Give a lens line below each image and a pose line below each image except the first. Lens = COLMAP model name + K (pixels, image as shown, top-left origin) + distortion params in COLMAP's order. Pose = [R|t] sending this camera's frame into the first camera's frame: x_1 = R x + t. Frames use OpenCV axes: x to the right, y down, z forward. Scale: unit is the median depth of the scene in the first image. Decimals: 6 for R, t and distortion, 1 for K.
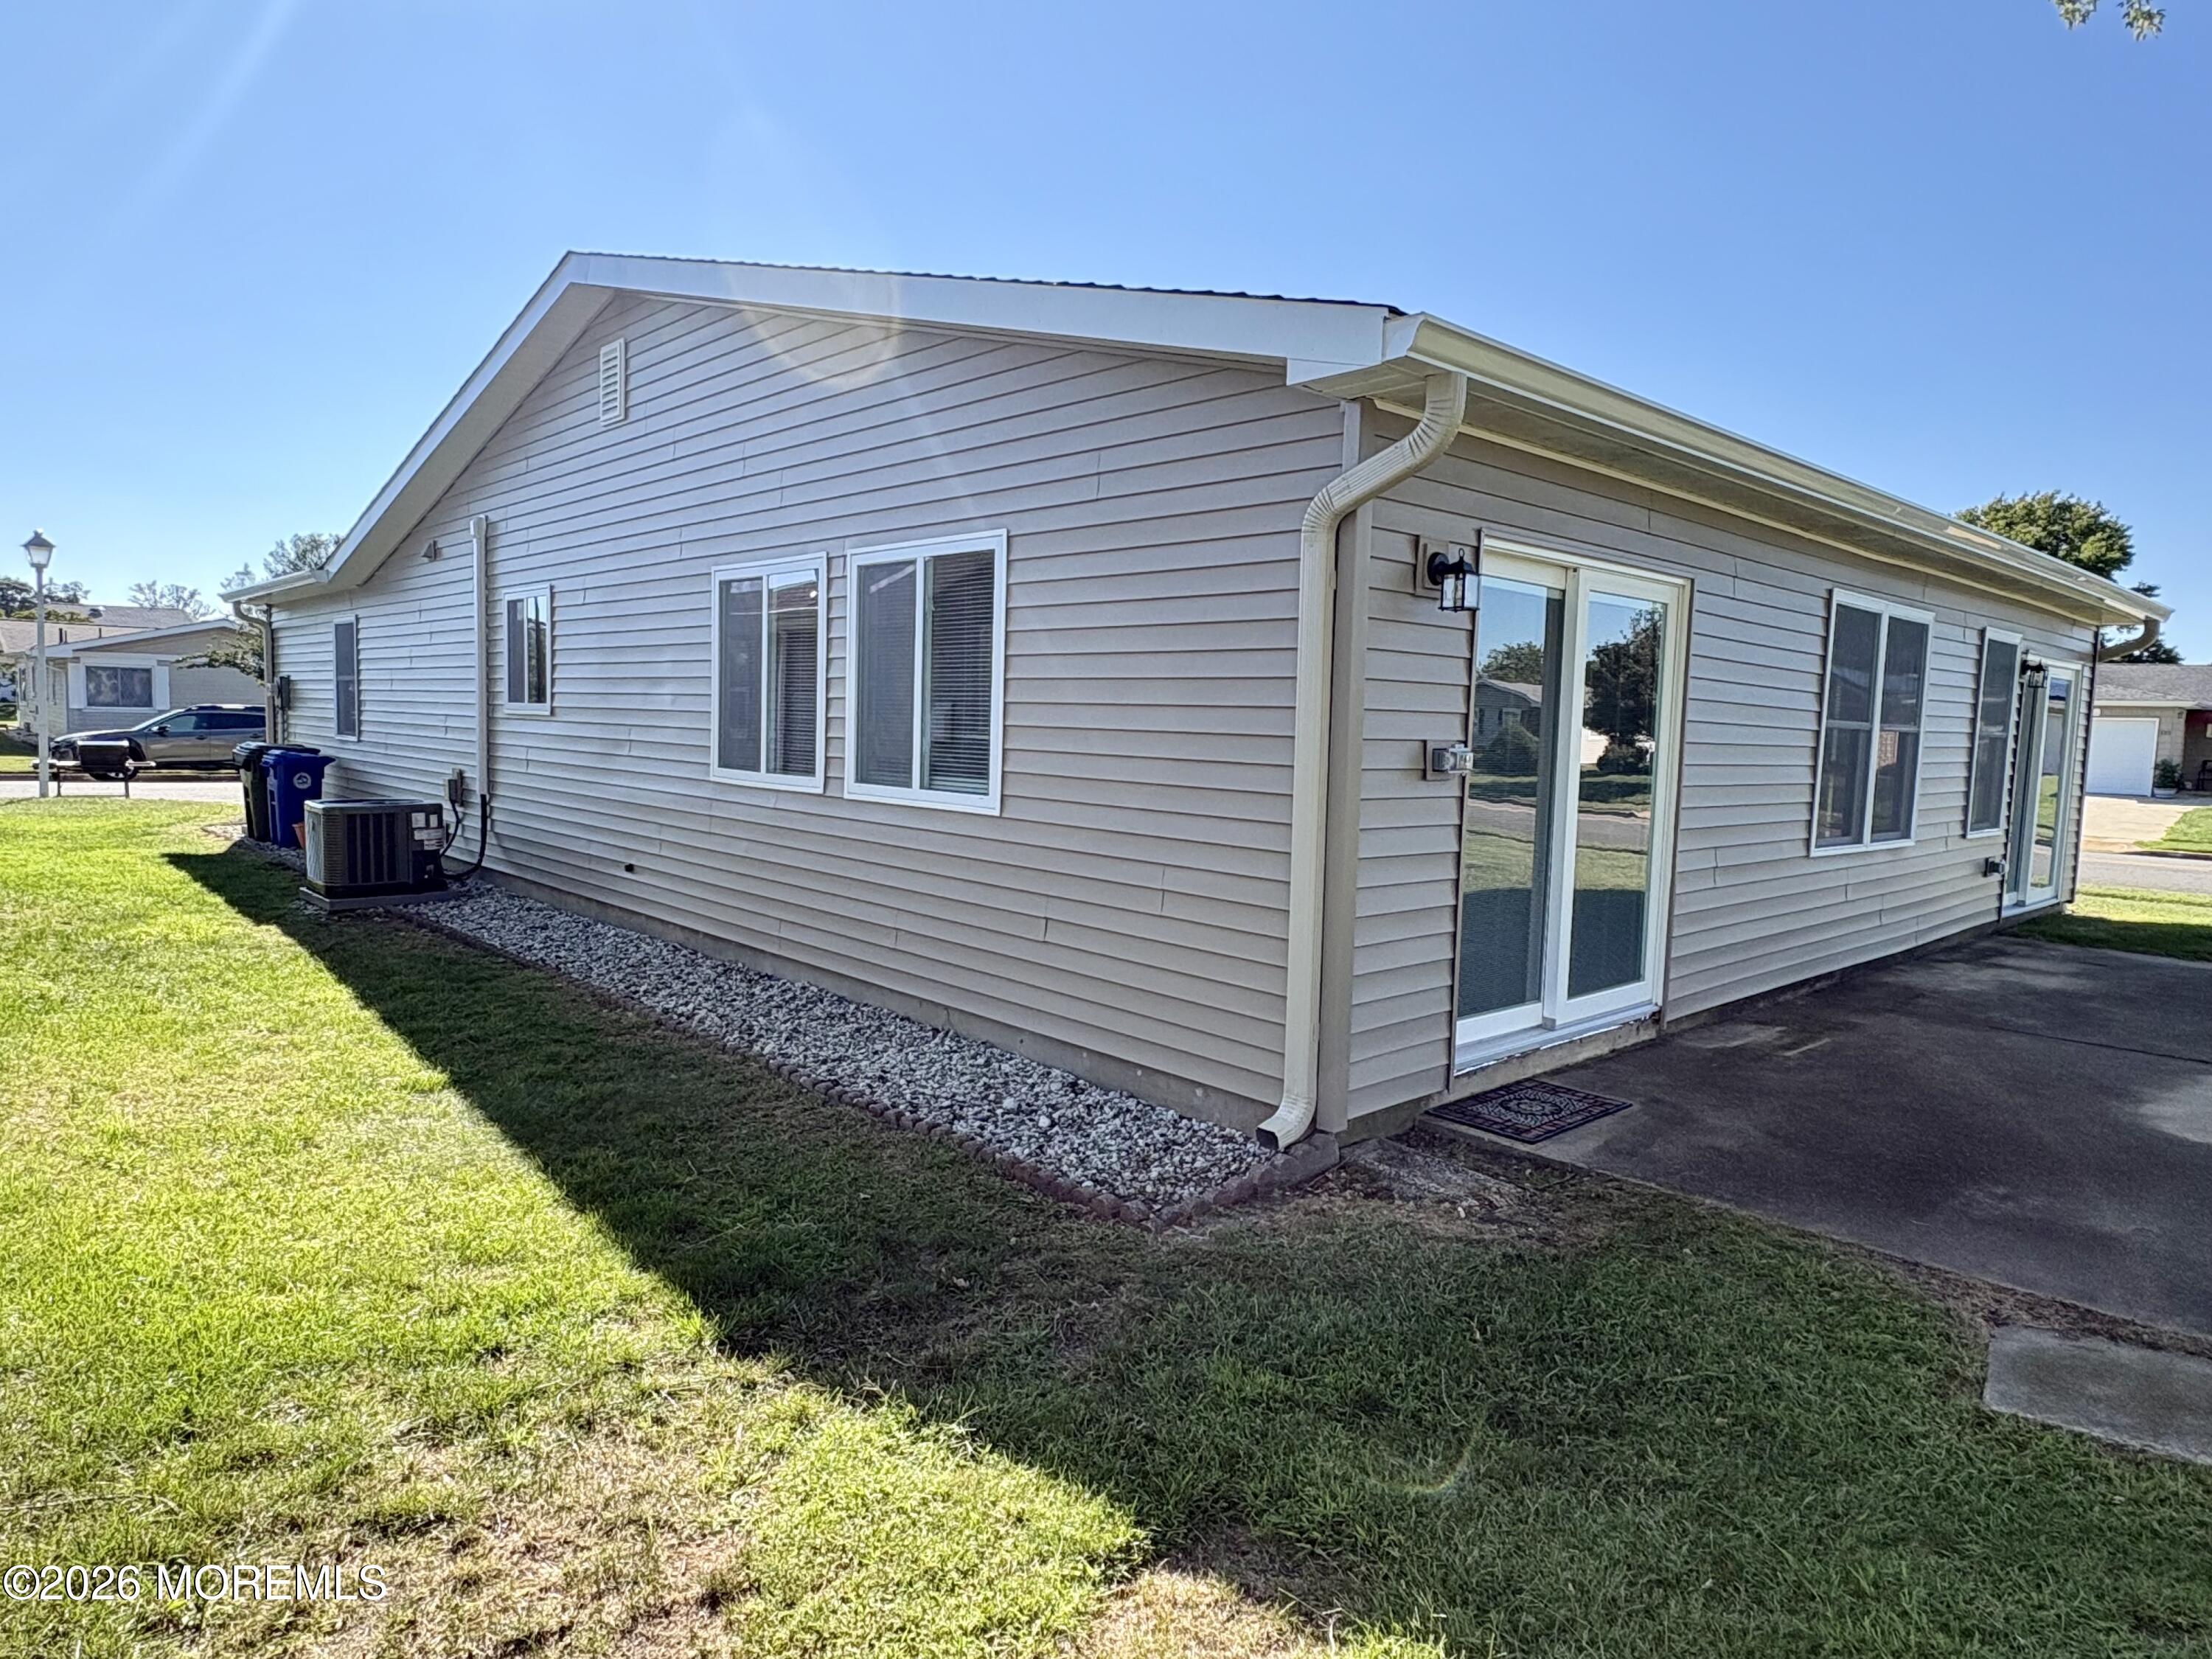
lens RADIAL K [[1334.1, 0, 1107.9], [0, 1334.1, 826.2], [0, 0, 1]] dist [-0.006710, 0.005098]
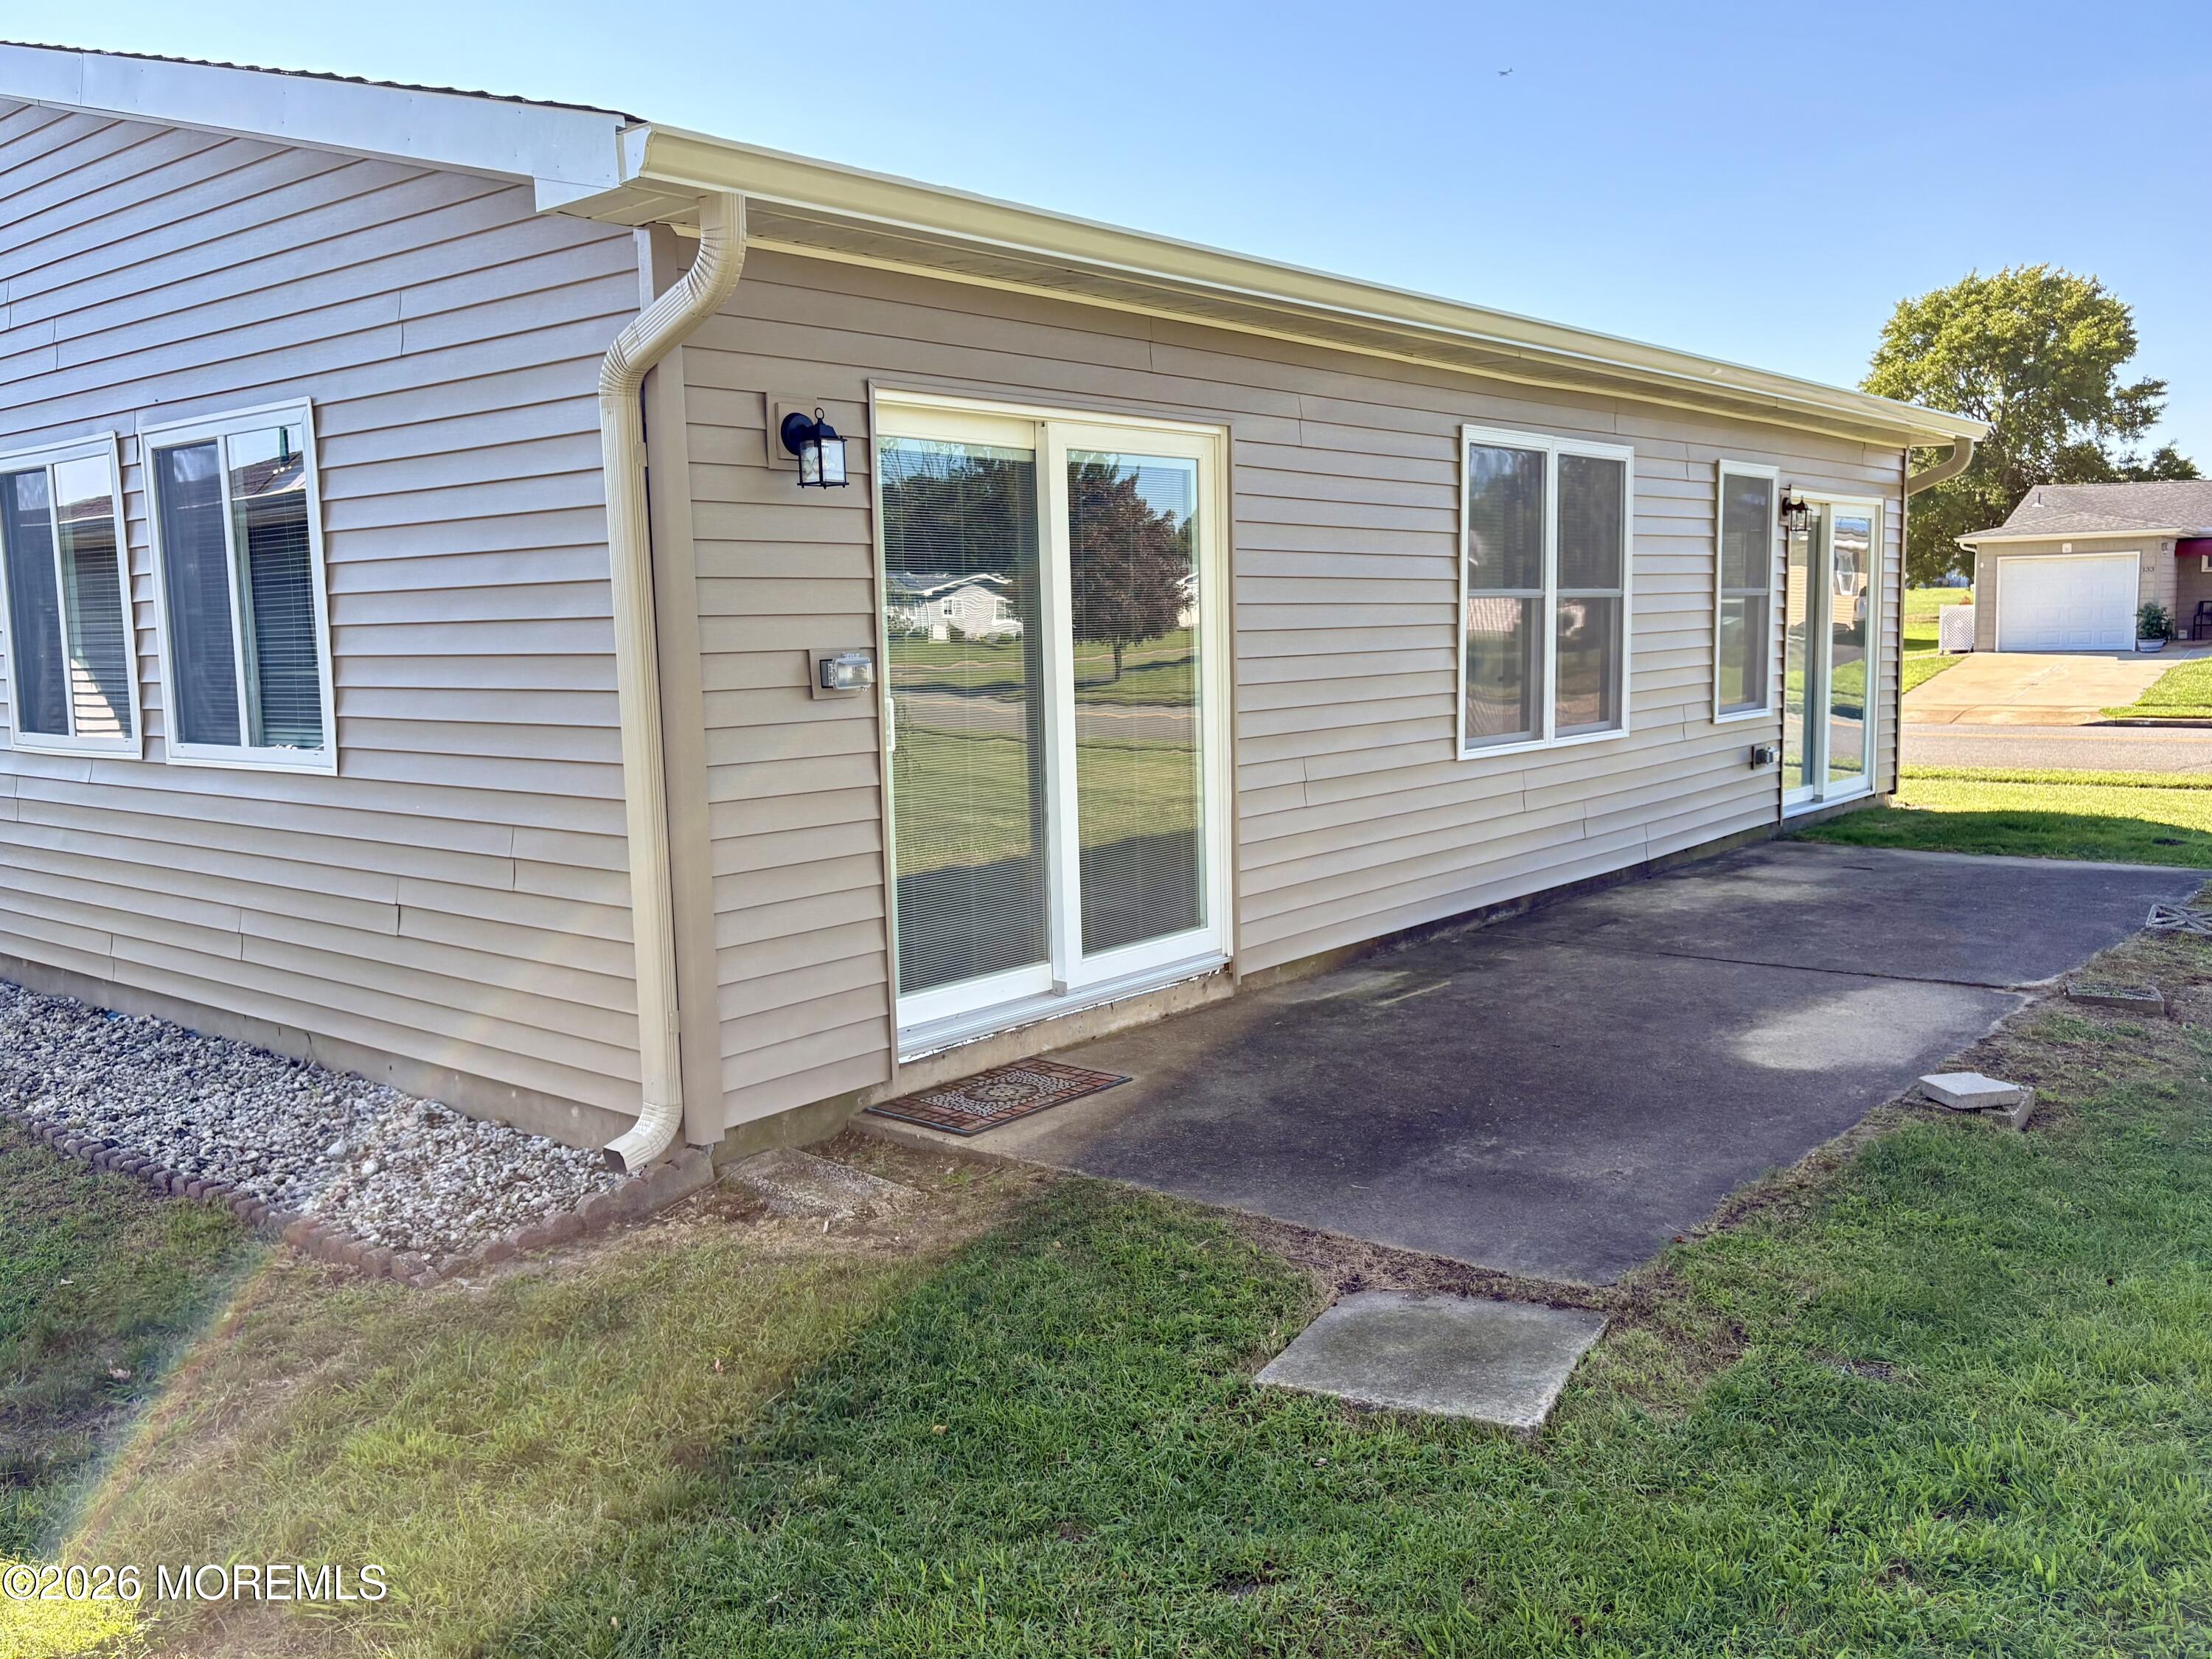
lens RADIAL K [[1820.6, 0, 1105.2], [0, 1820.6, 813.5], [0, 0, 1]] dist [0.042382, -0.038059]
pose [[0.990303, -0.067149, 0.121621, 0.242572], [0.063842, 0.997482, 0.030885, 0.010207], [-0.123388, -0.022821, 0.992096, -0.098562]]
